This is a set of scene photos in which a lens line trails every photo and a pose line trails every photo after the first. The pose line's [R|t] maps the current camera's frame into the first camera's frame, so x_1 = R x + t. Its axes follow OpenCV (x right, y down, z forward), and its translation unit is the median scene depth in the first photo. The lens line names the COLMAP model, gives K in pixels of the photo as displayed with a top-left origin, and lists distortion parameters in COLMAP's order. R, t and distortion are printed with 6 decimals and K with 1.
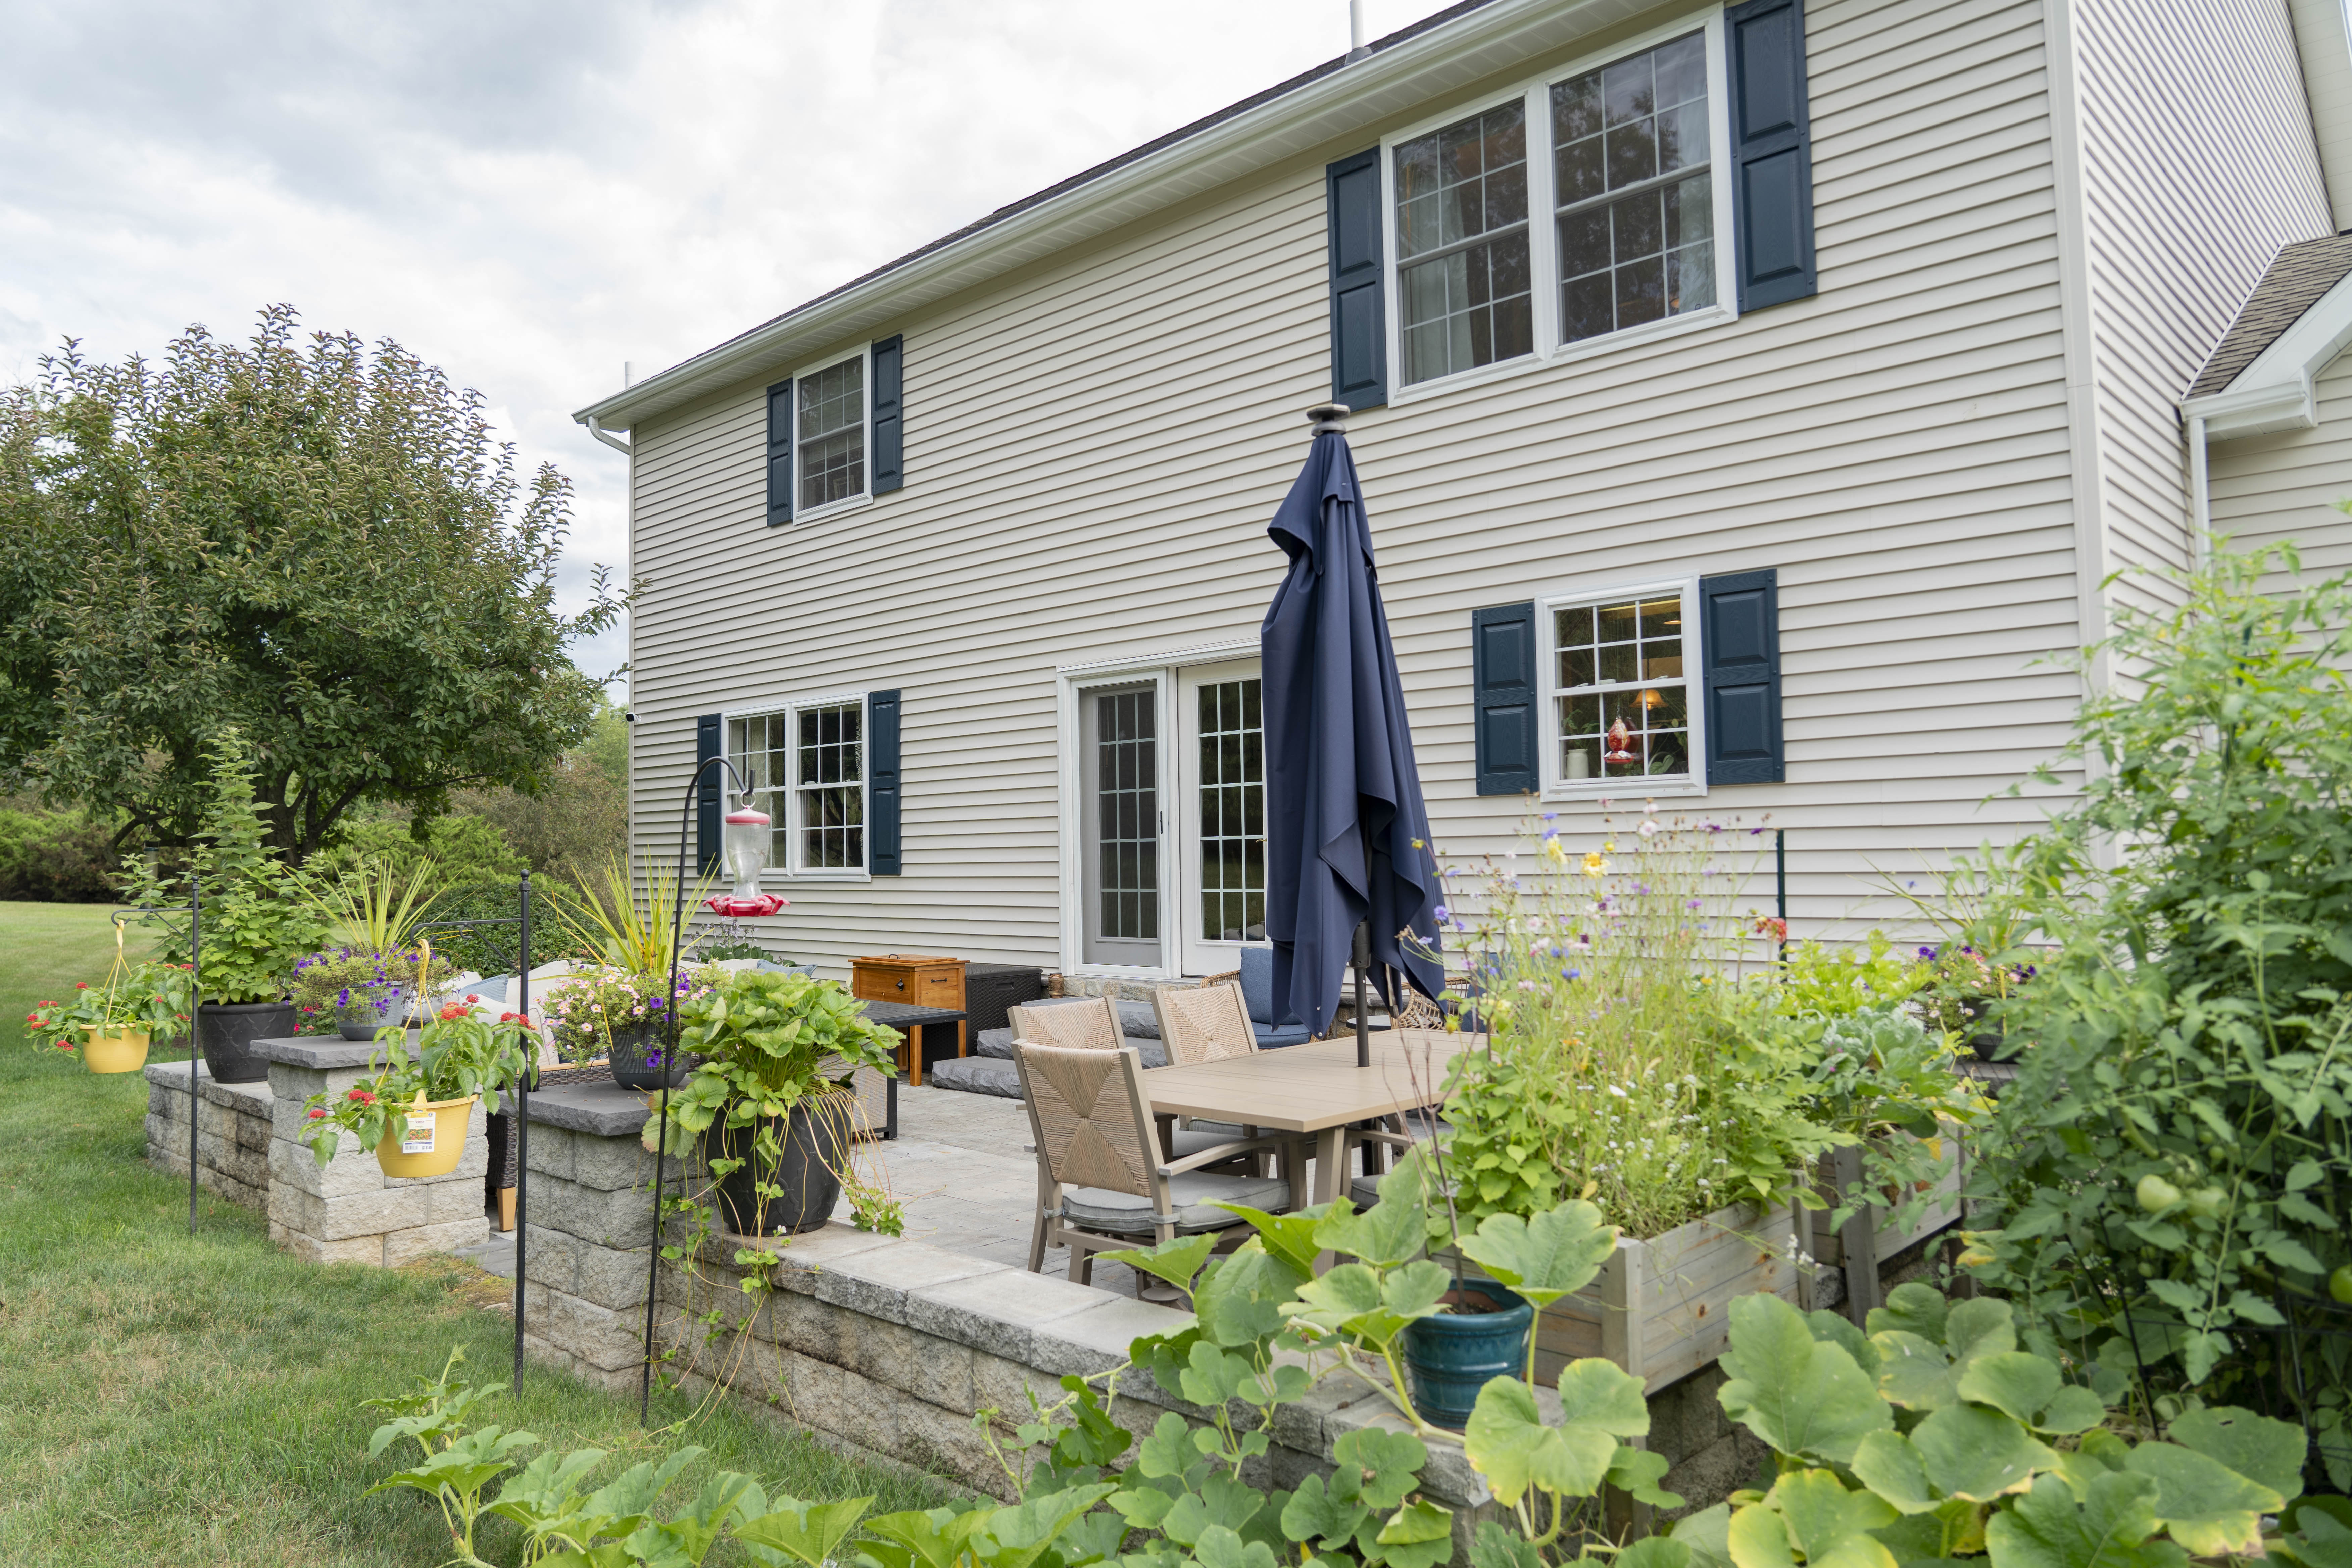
lens RADIAL K [[1581.1, 0, 1176.0], [0, 1581.1, 784.0], [0, 0, 1]] dist [-0.014051, -0.002197]
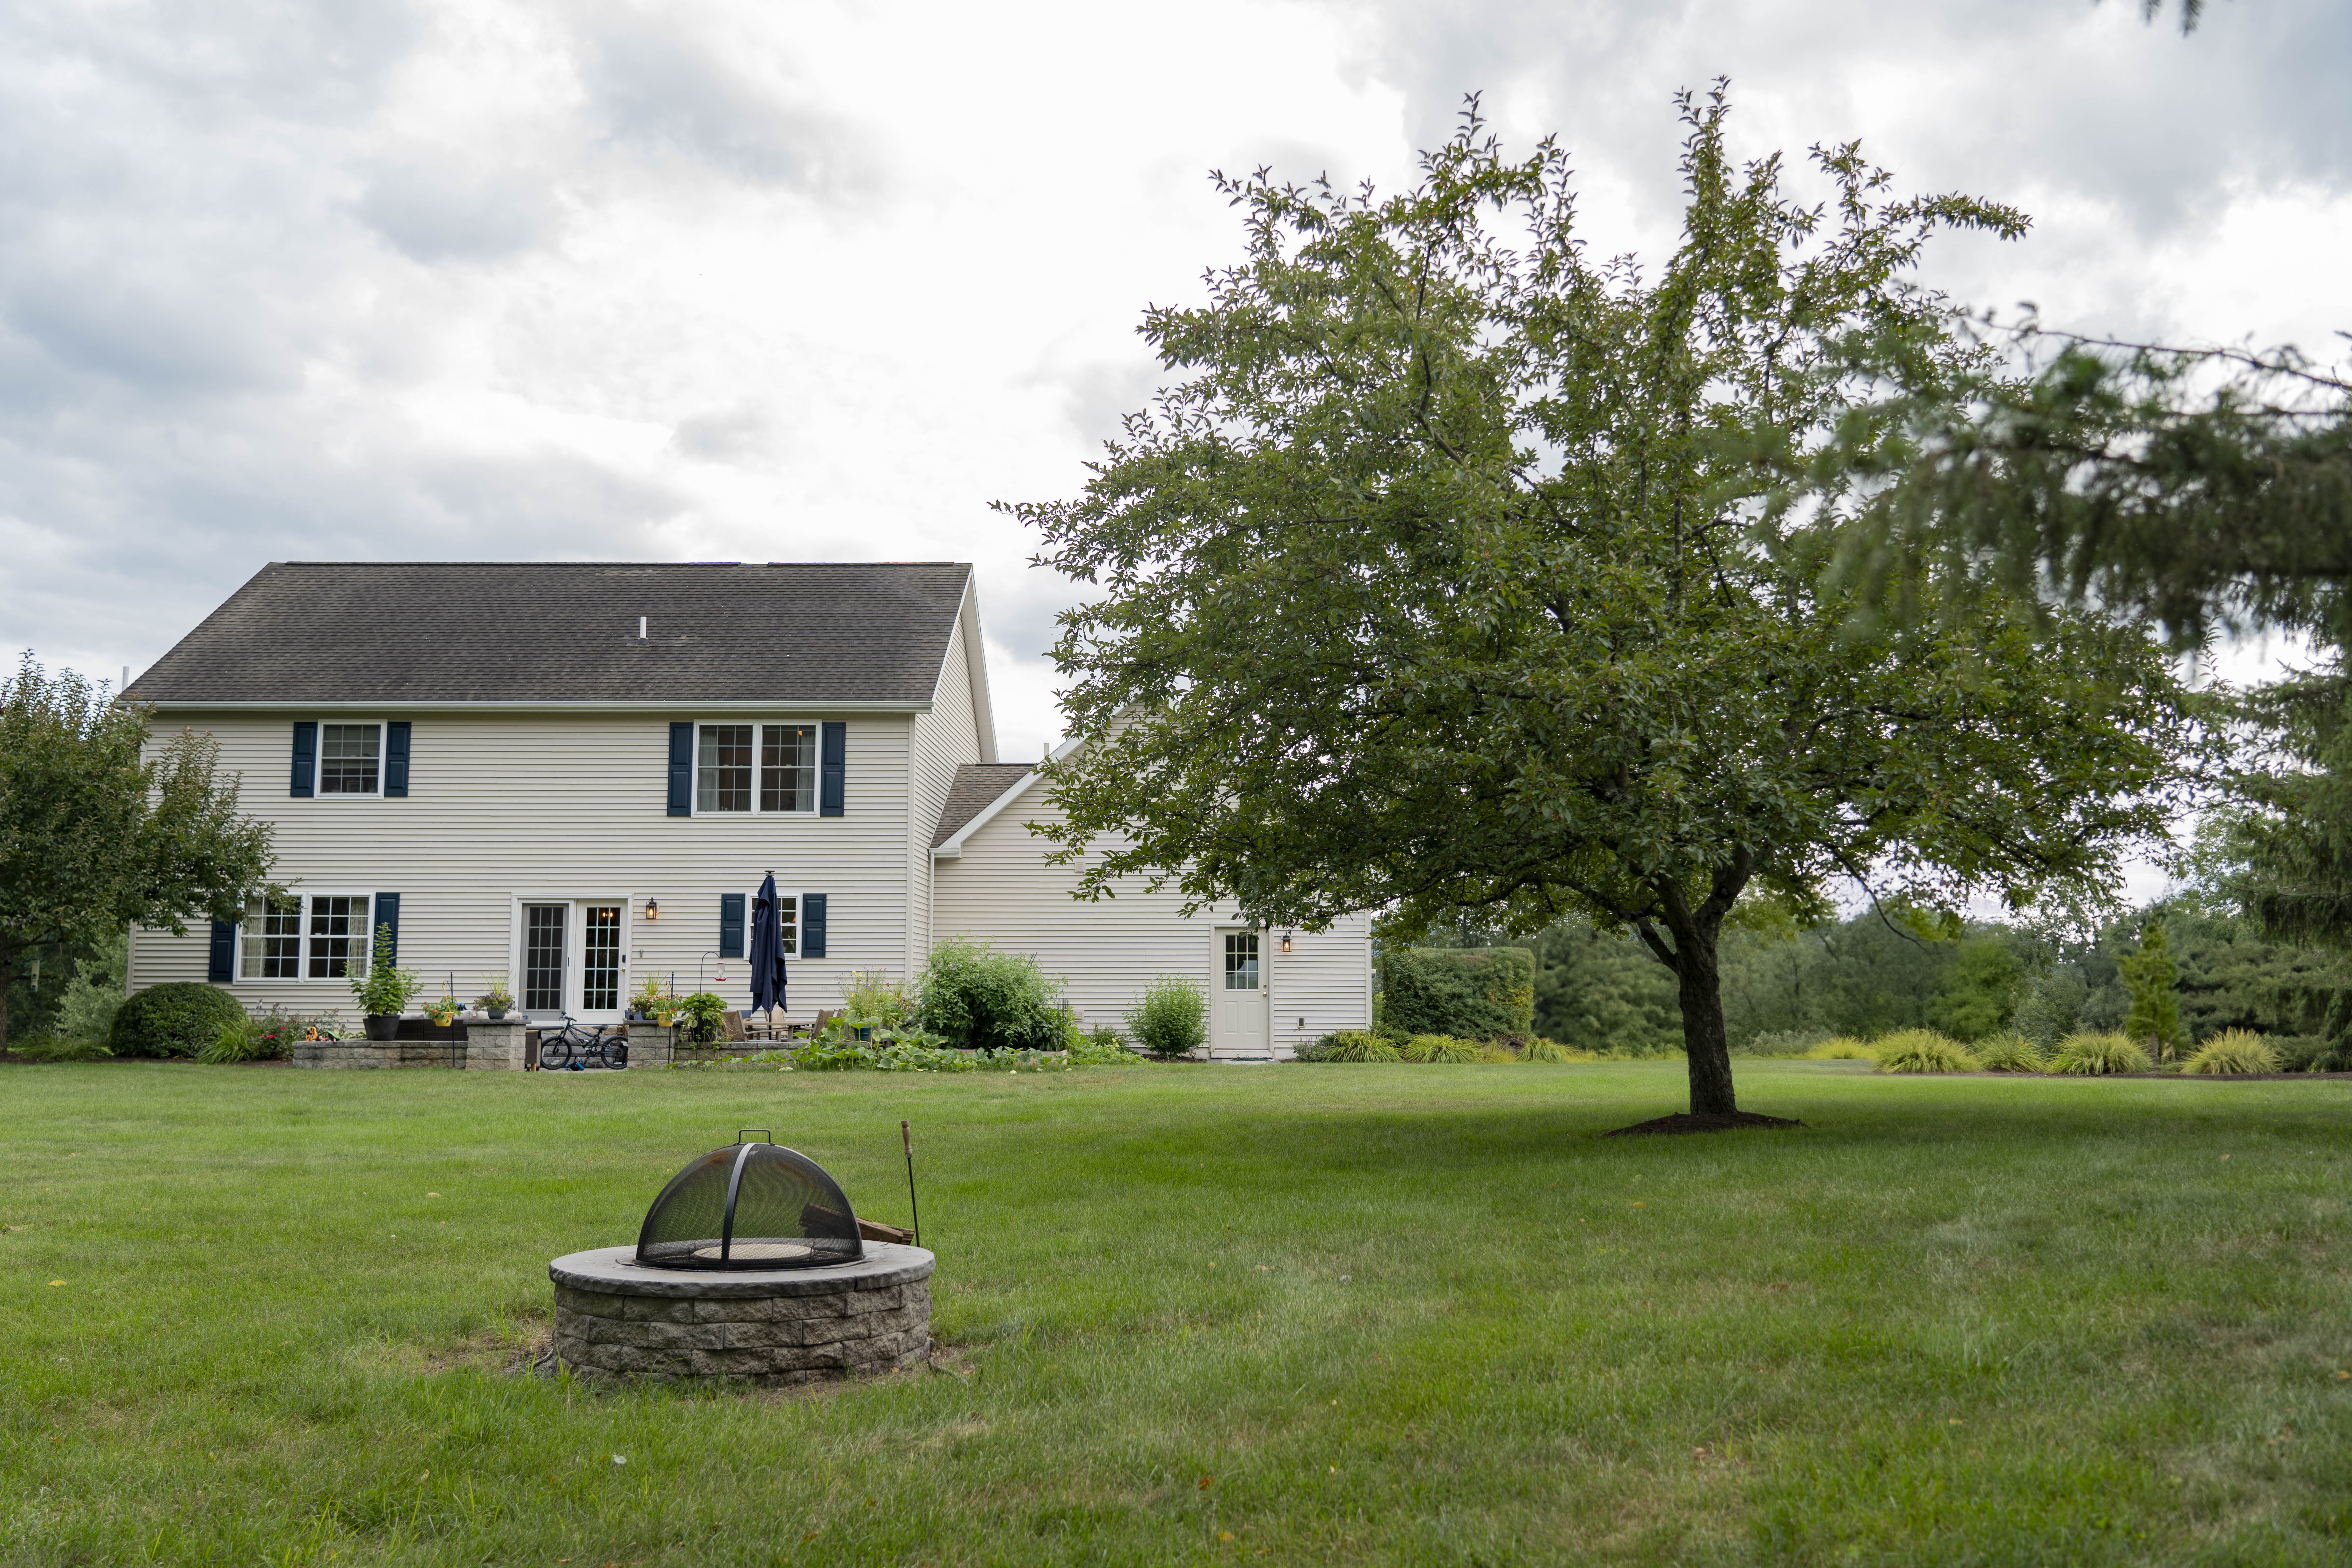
lens RADIAL K [[2233.4, 0, 1291.7], [0, 2233.4, 779.8], [0, 0, 1]] dist [-0.001906, -0.003282]
pose [[0.719653, 0.089554, 0.688534, -1.631298], [-0.045361, 0.995593, -0.082081, -0.023792], [-0.692851, 0.027837, 0.720544, -2.312485]]
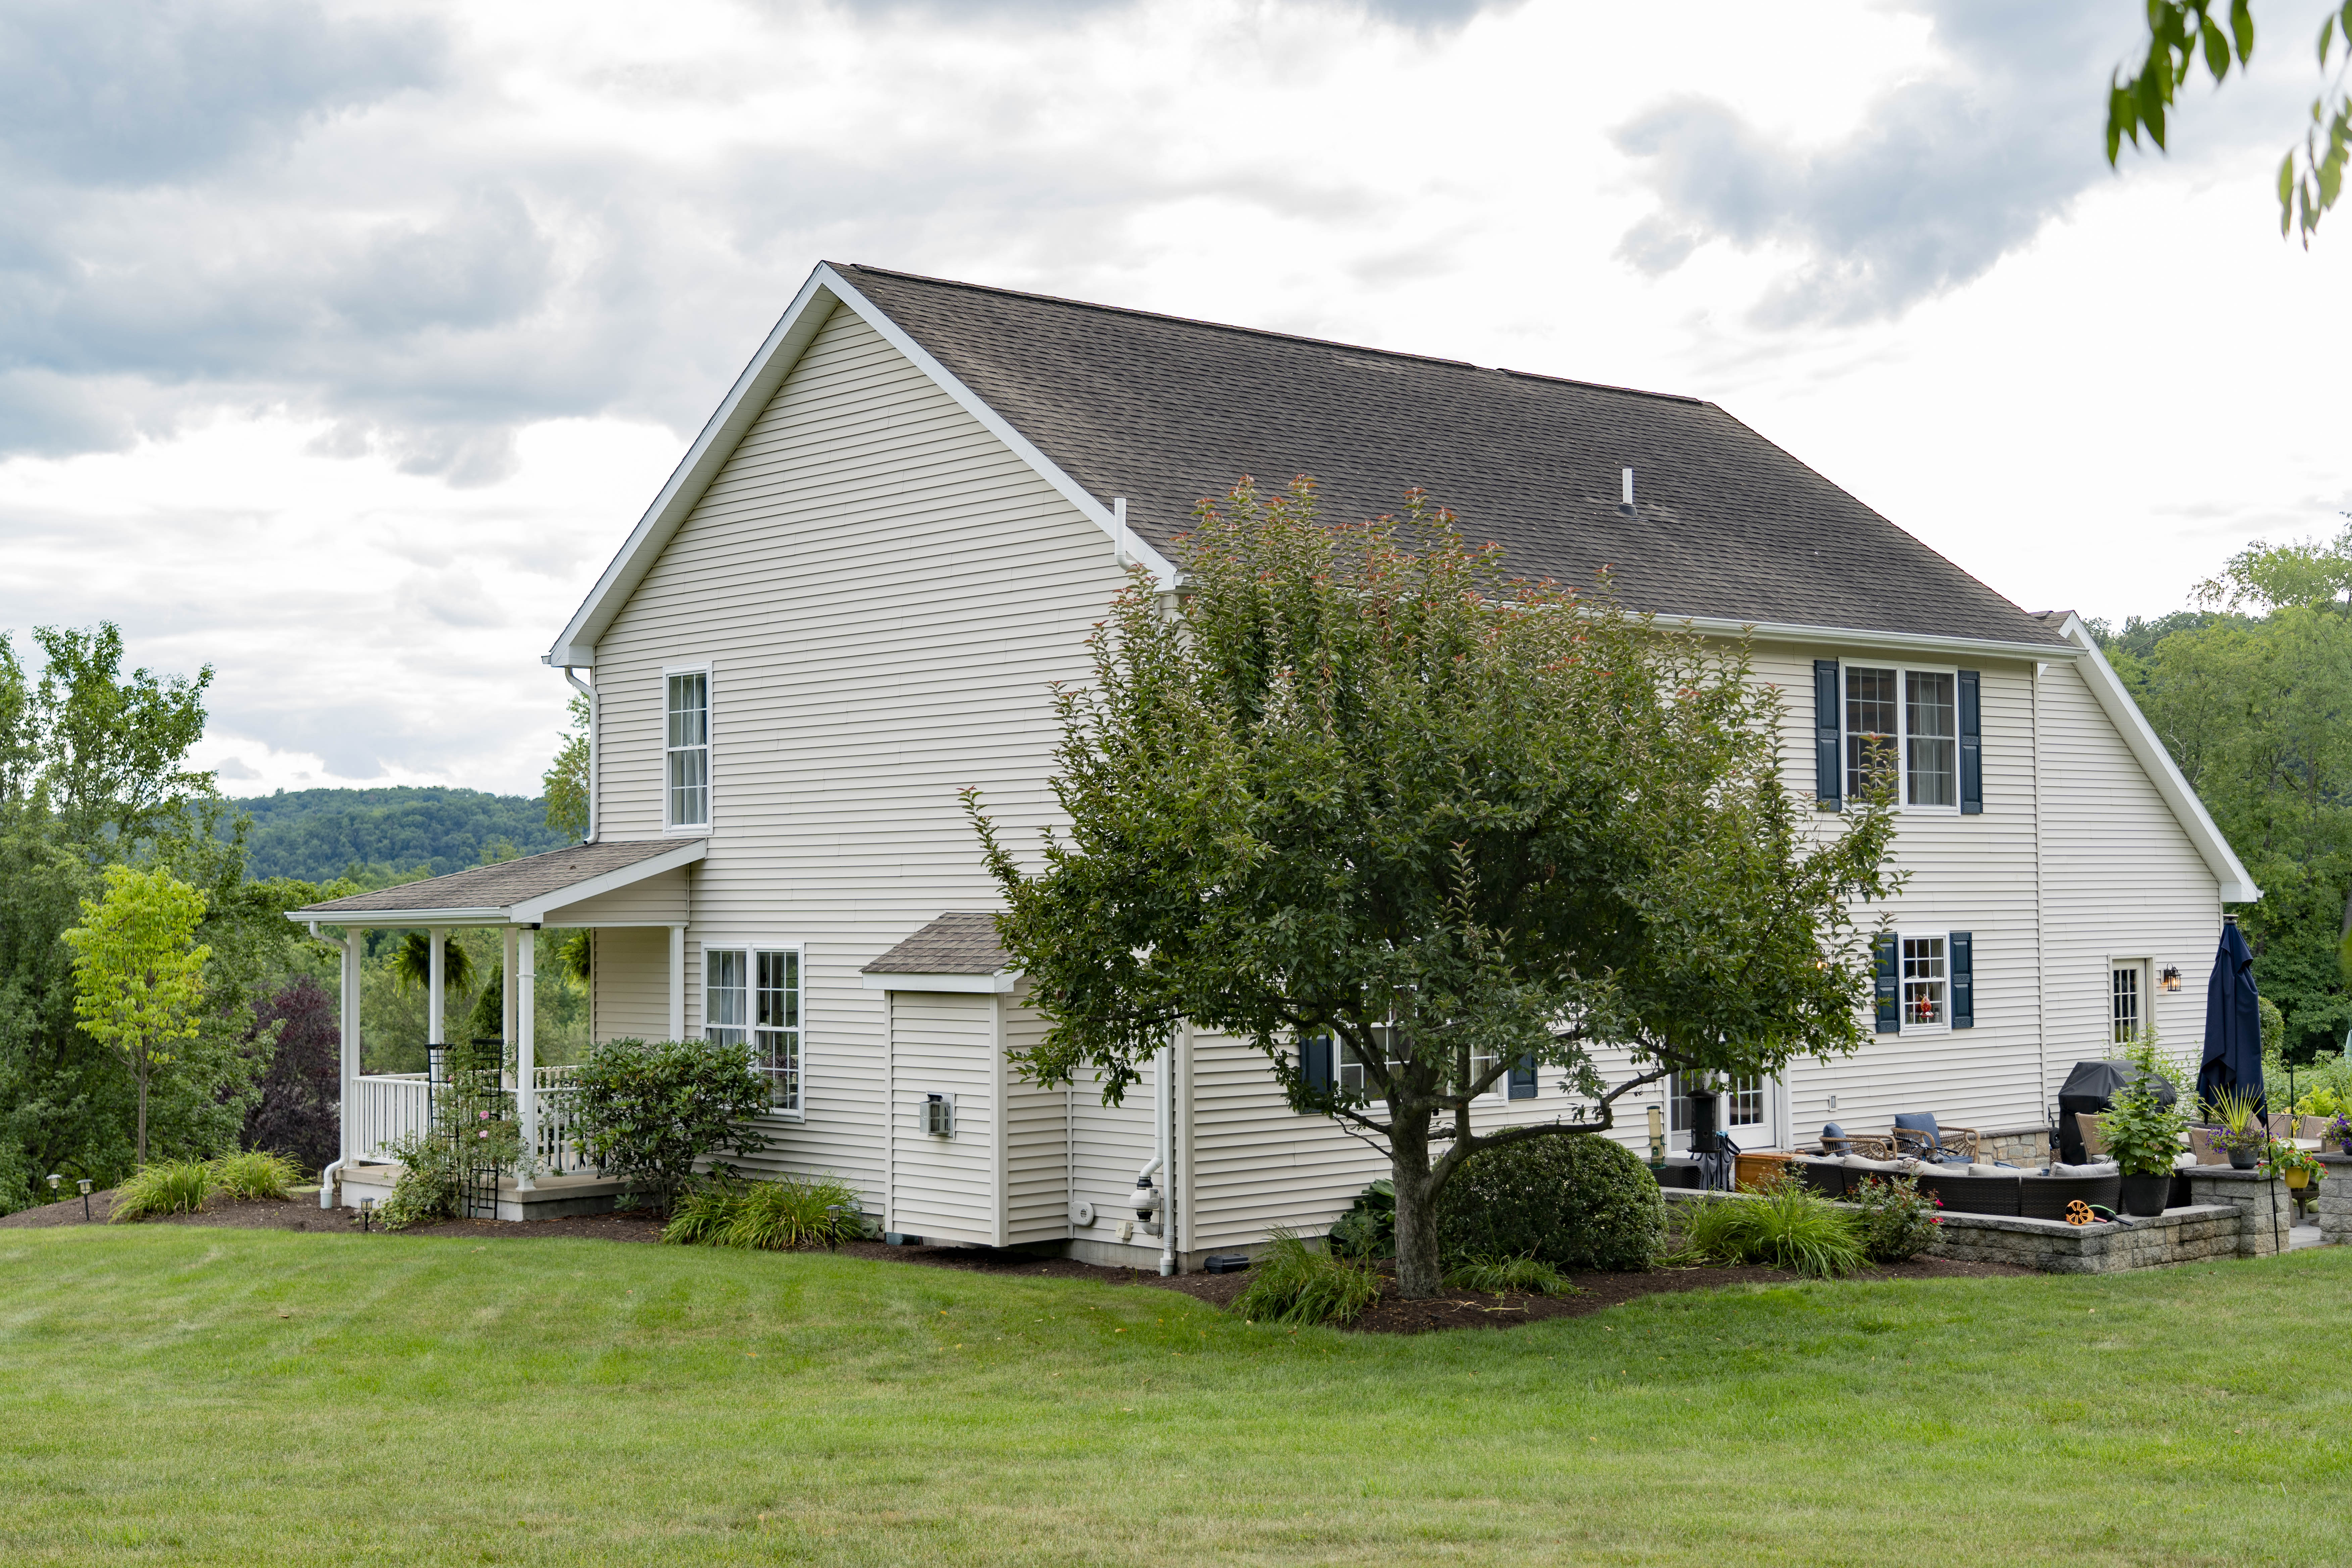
lens RADIAL K [[3126.4, 0, 1176.0], [0, 3126.4, 784.0], [0, 0, 1]] dist [-0.153783, -0.009747]
pose [[0.092497, 0.052273, 0.994340, -3.006161], [-0.041529, 0.997955, -0.048600, -0.063042], [-0.994847, -0.036798, 0.094478, 1.256583]]
